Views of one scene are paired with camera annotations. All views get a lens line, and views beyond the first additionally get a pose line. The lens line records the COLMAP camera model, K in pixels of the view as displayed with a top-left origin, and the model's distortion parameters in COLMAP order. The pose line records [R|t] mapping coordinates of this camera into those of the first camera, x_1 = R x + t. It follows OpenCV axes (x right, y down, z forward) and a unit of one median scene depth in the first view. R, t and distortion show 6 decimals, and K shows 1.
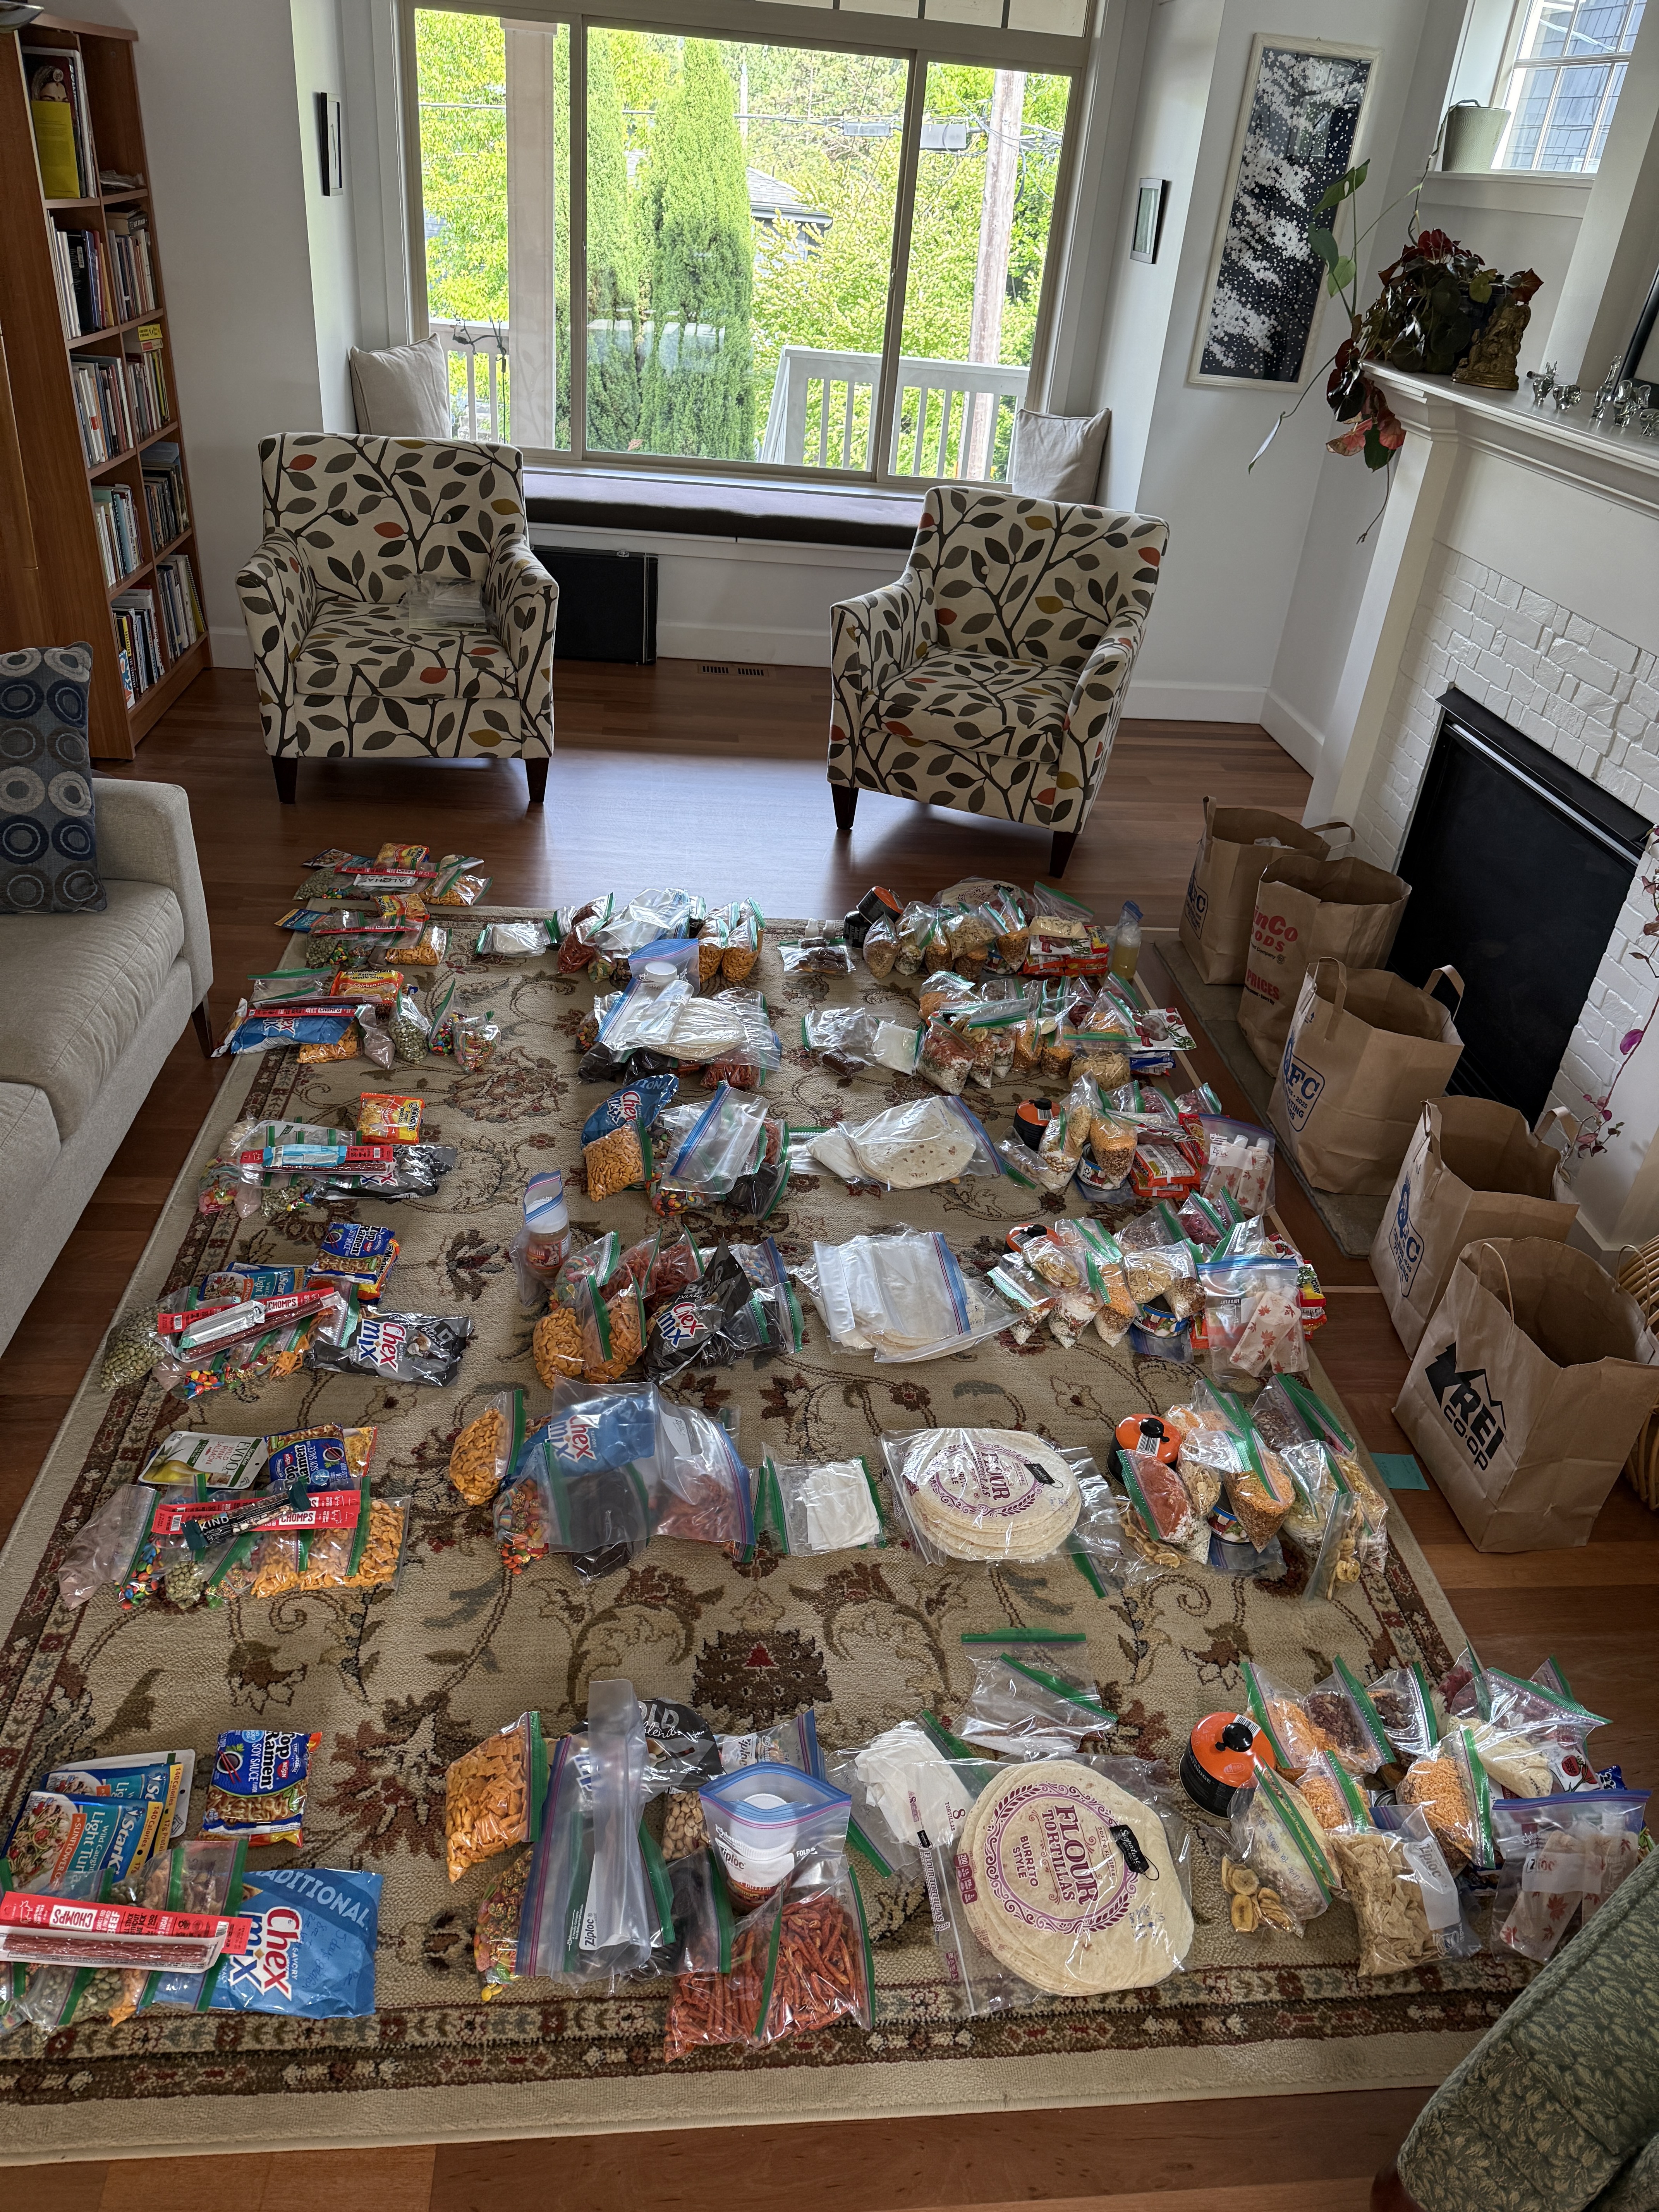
lens RADIAL K [[1548.6, 0, 829.5], [0, 1548.6, 1106.0], [0, 0, 1]] dist [0.129442, -0.215528]
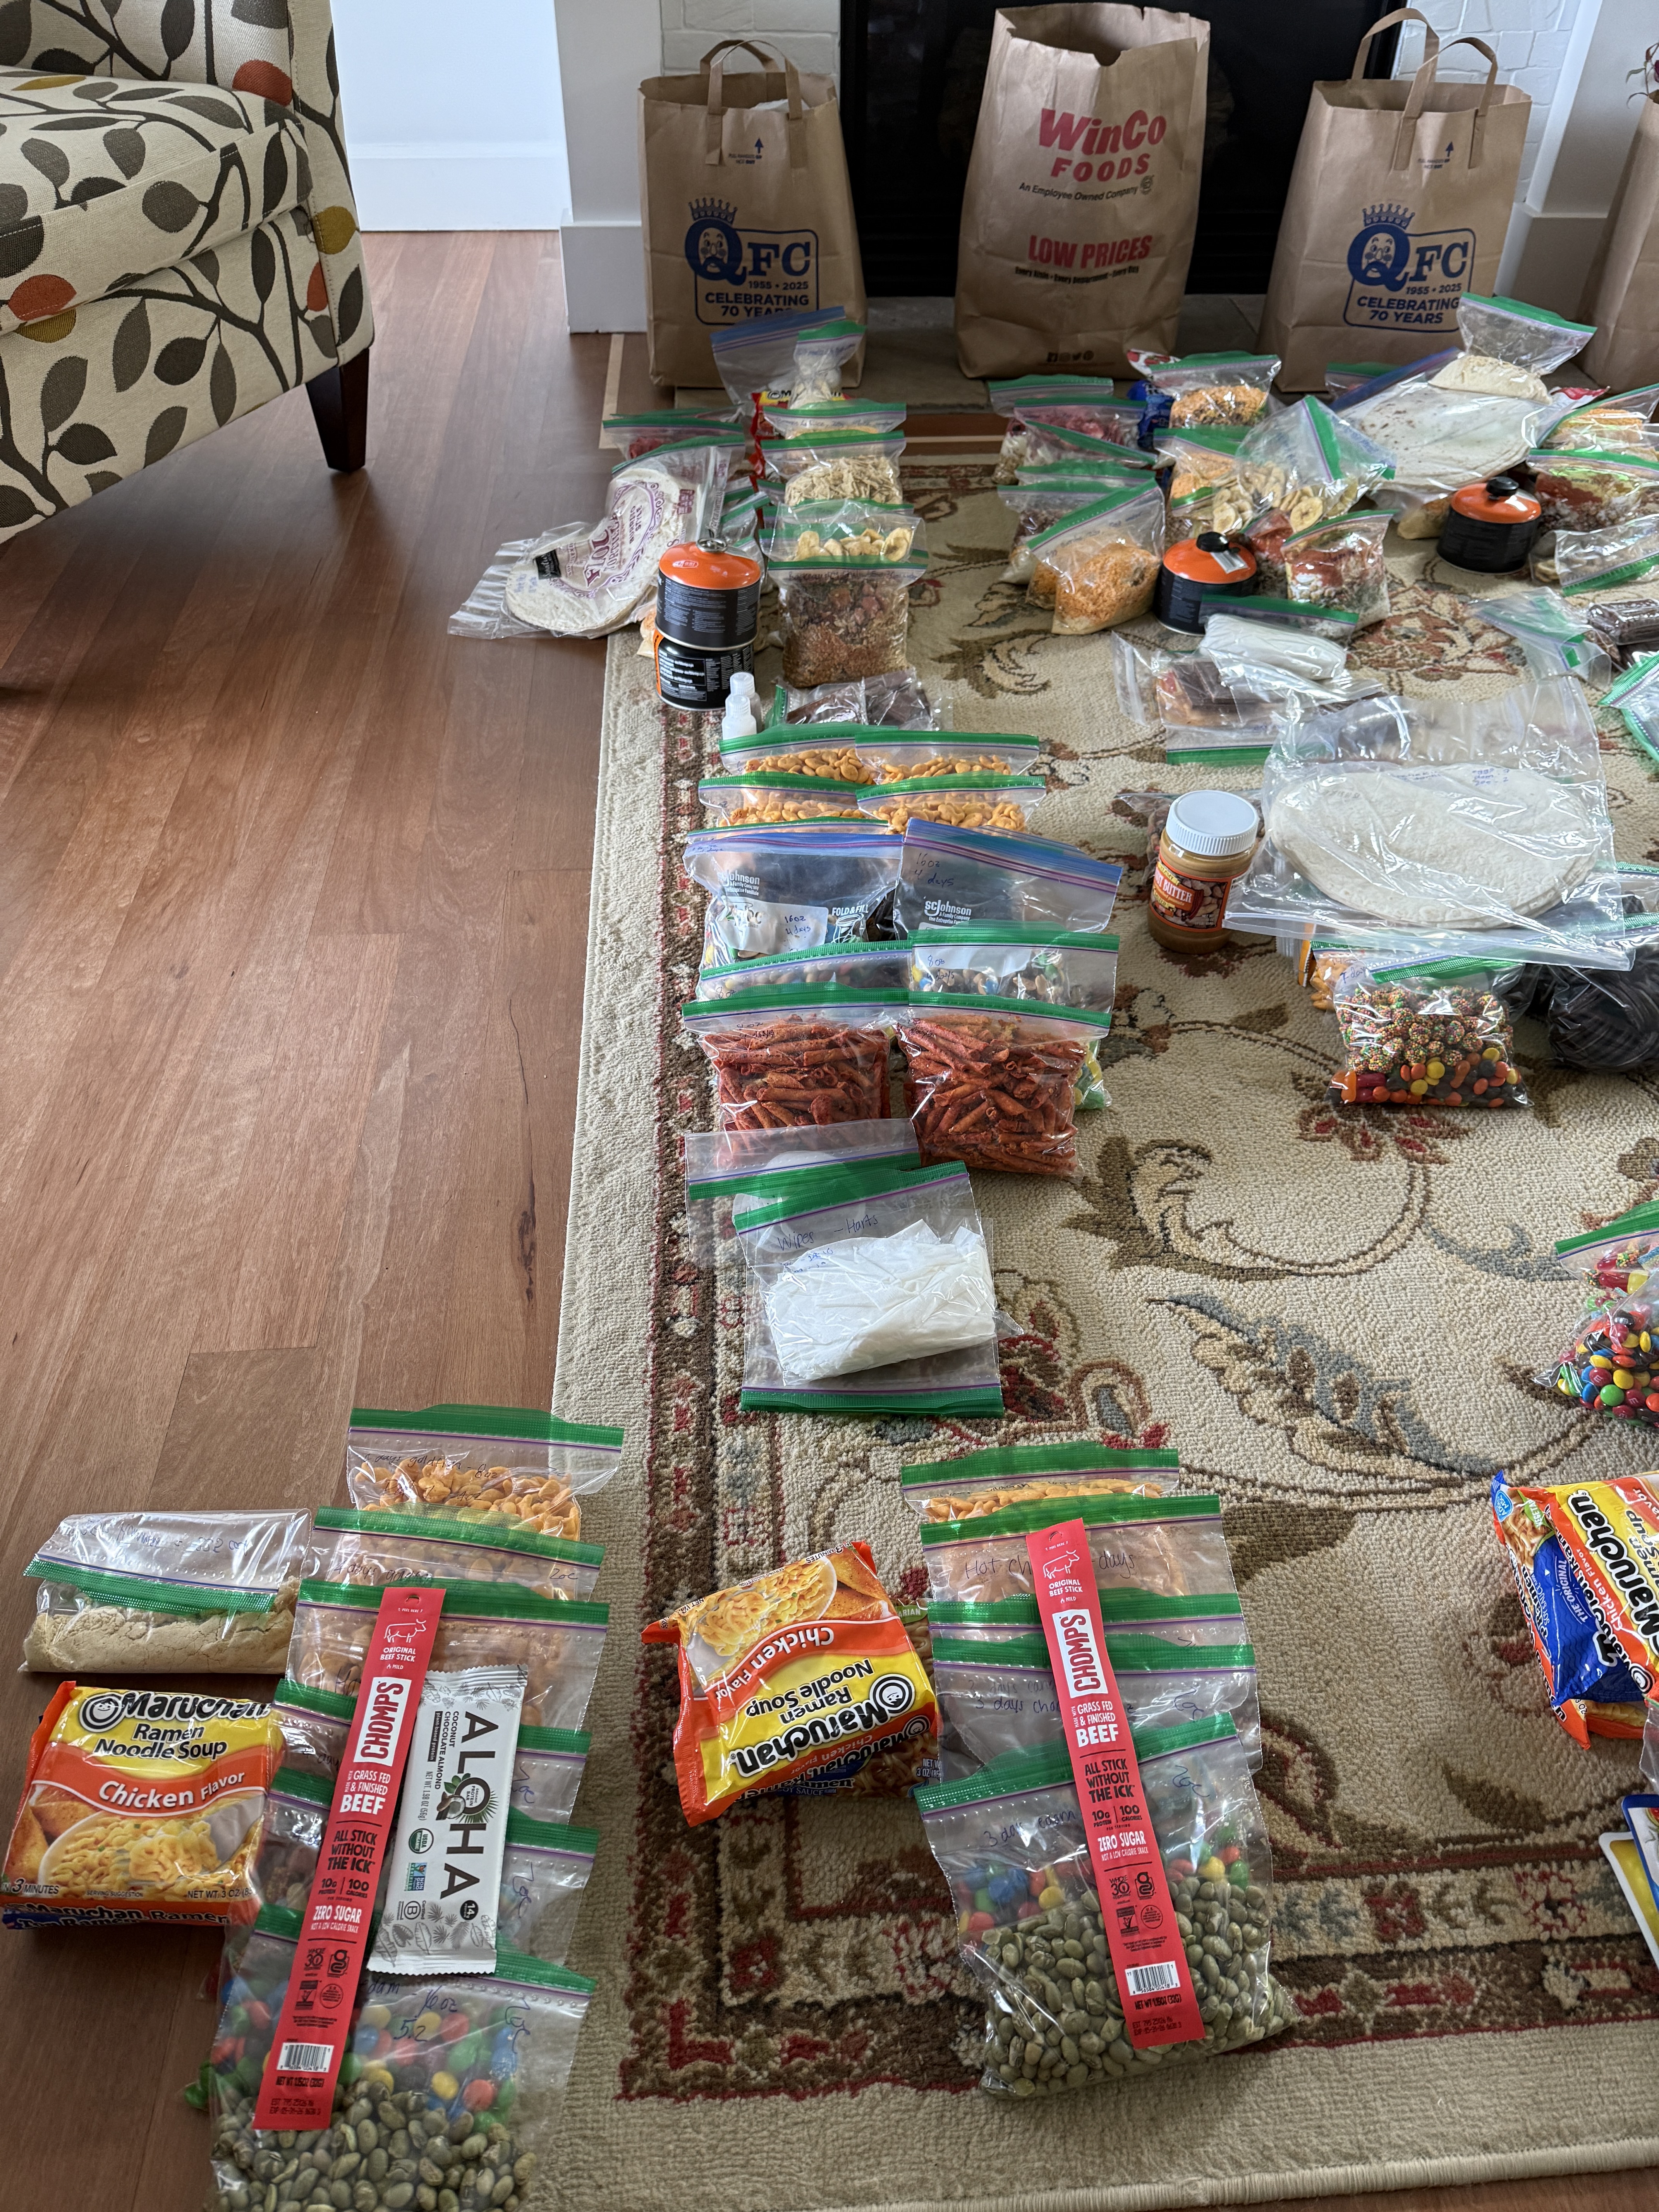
lens RADIAL K [[1548.6, 0, 829.5], [0, 1548.6, 1106.0], [0, 0, 1]] dist [0.129442, -0.215528]
pose [[0.020472, -0.756940, 0.653164, -0.415745], [0.521770, 0.565367, 0.638840, -0.362500], [-0.852841, 0.327723, 0.406522, 1.030901]]
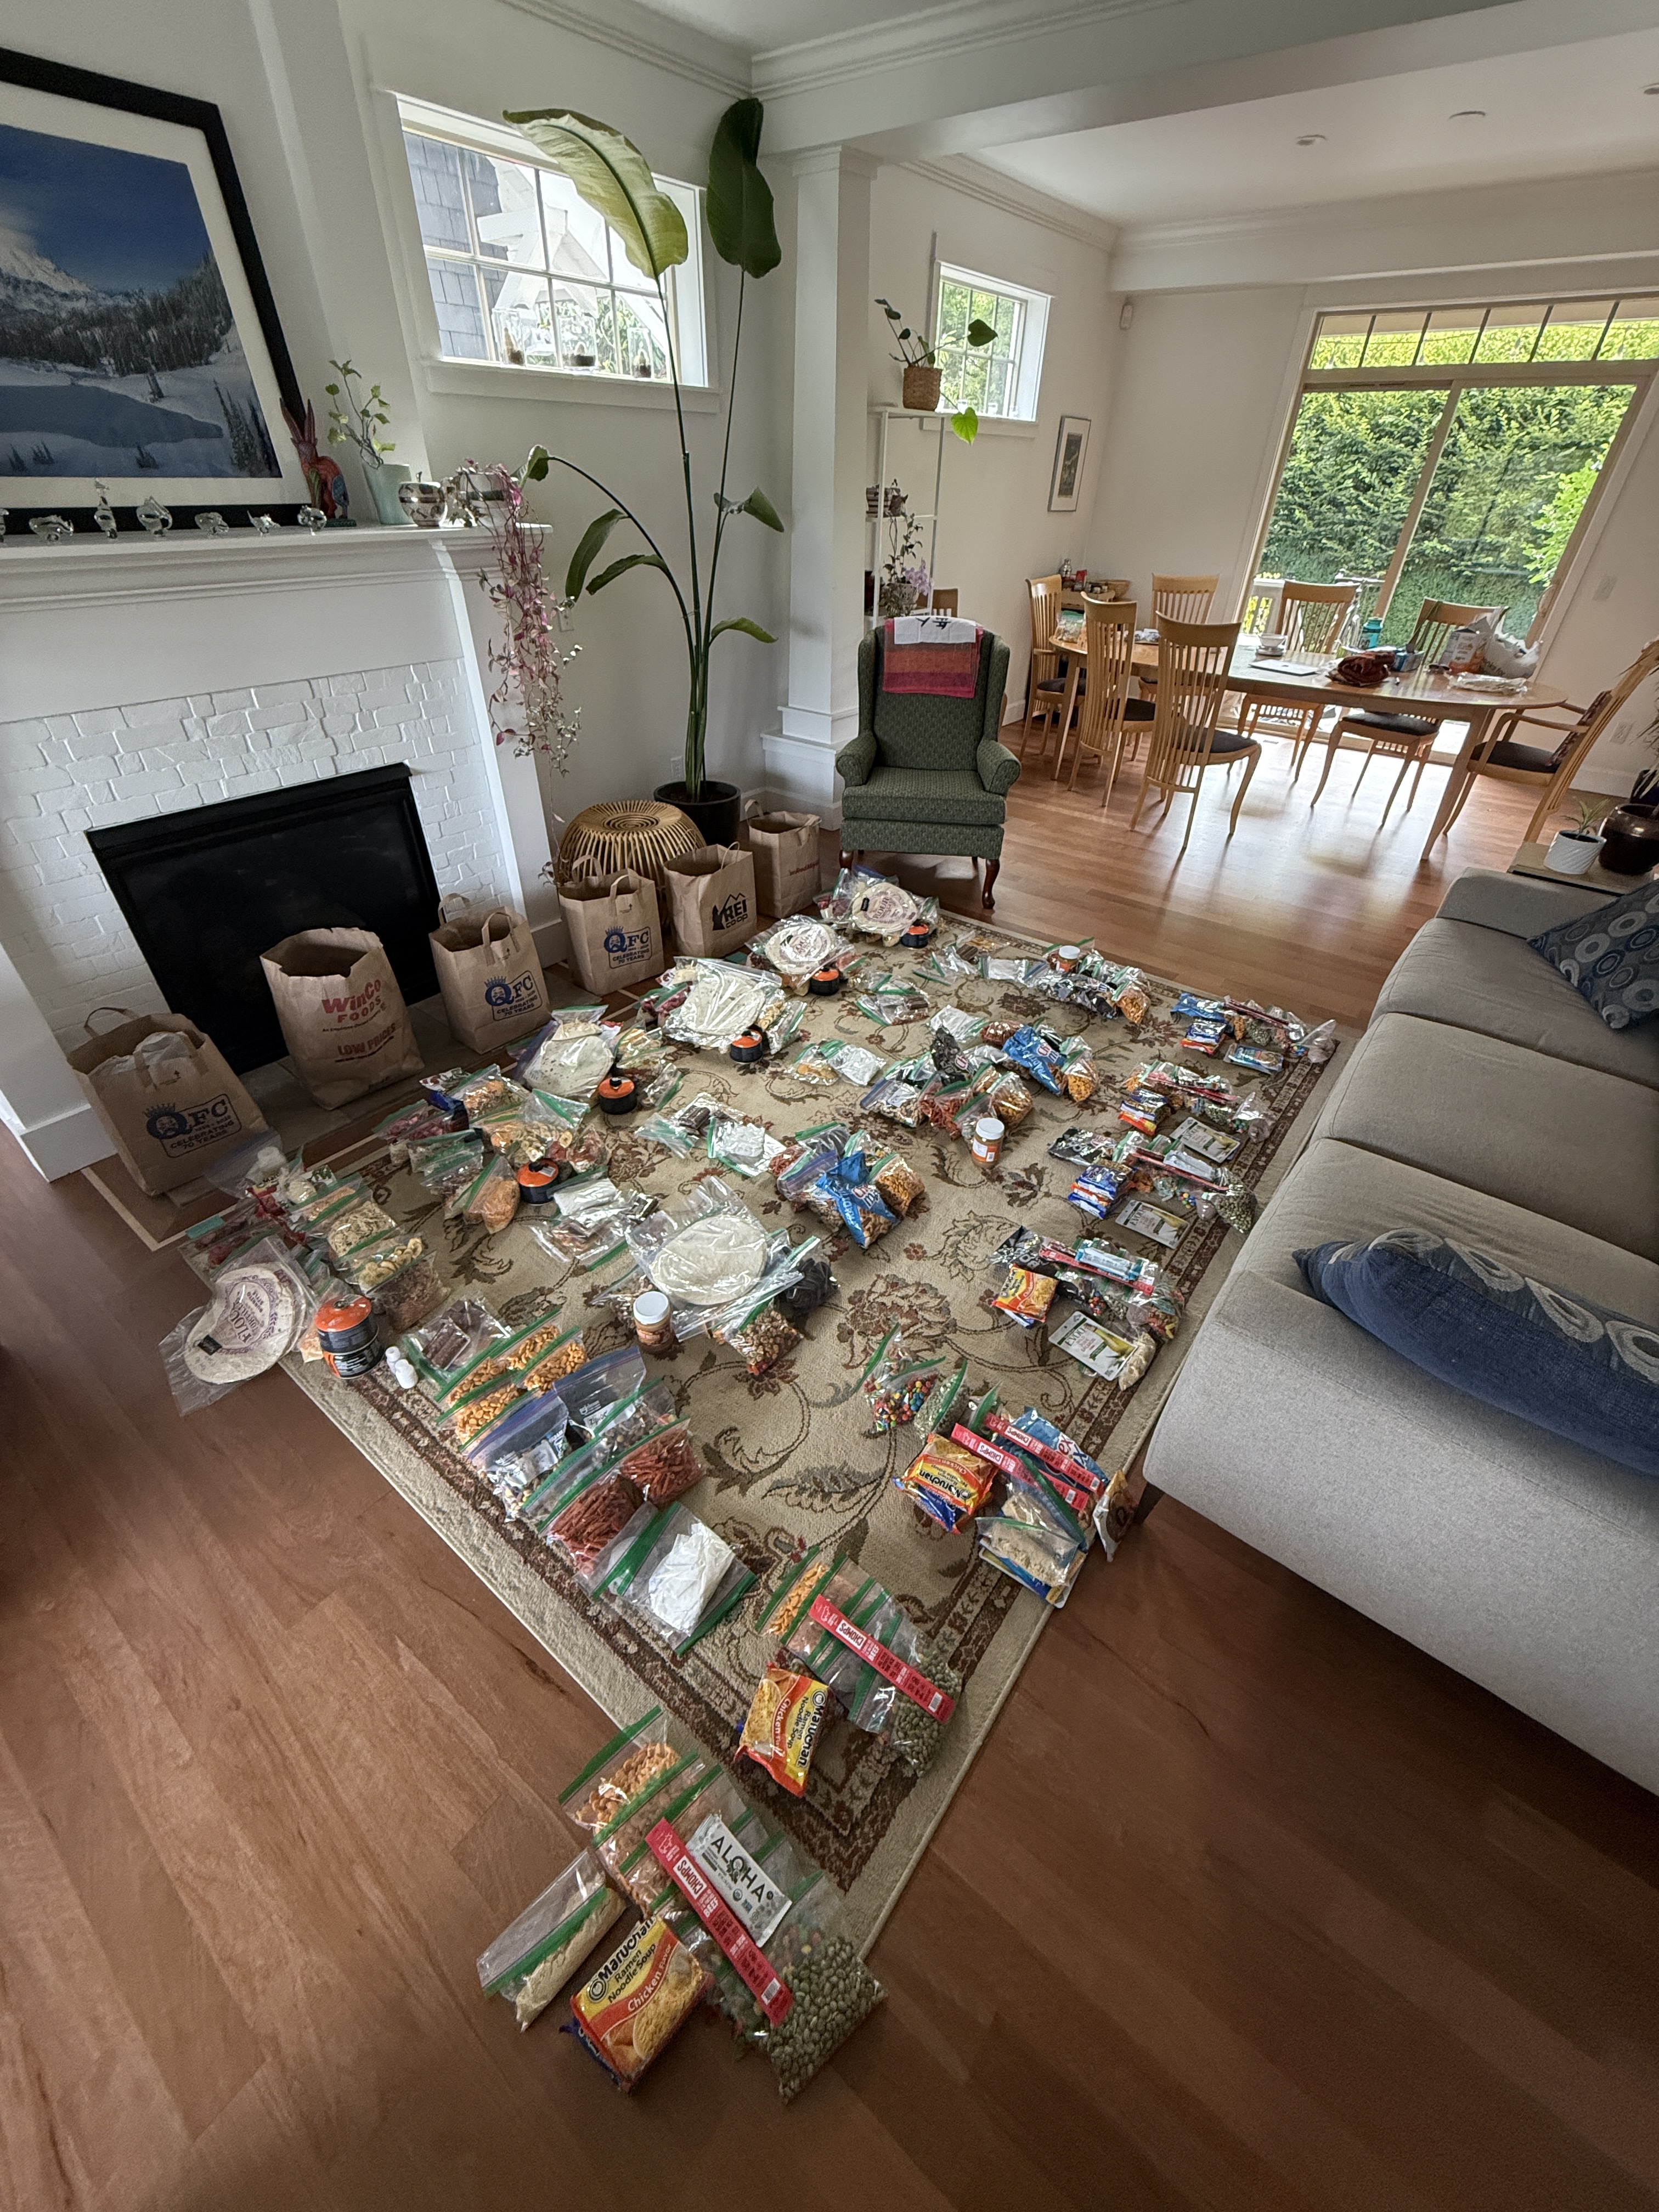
lens RADIAL K [[864.7, 0, 829.5], [0, 864.7, 1106.0], [0, 0, 1]] dist [-0.001990, -0.000155]
pose [[-0.729251, -0.486068, 0.481592, -0.385583], [0.277675, 0.433042, 0.857538, -0.596741], [-0.625371, 0.759087, -0.180828, 1.017229]]
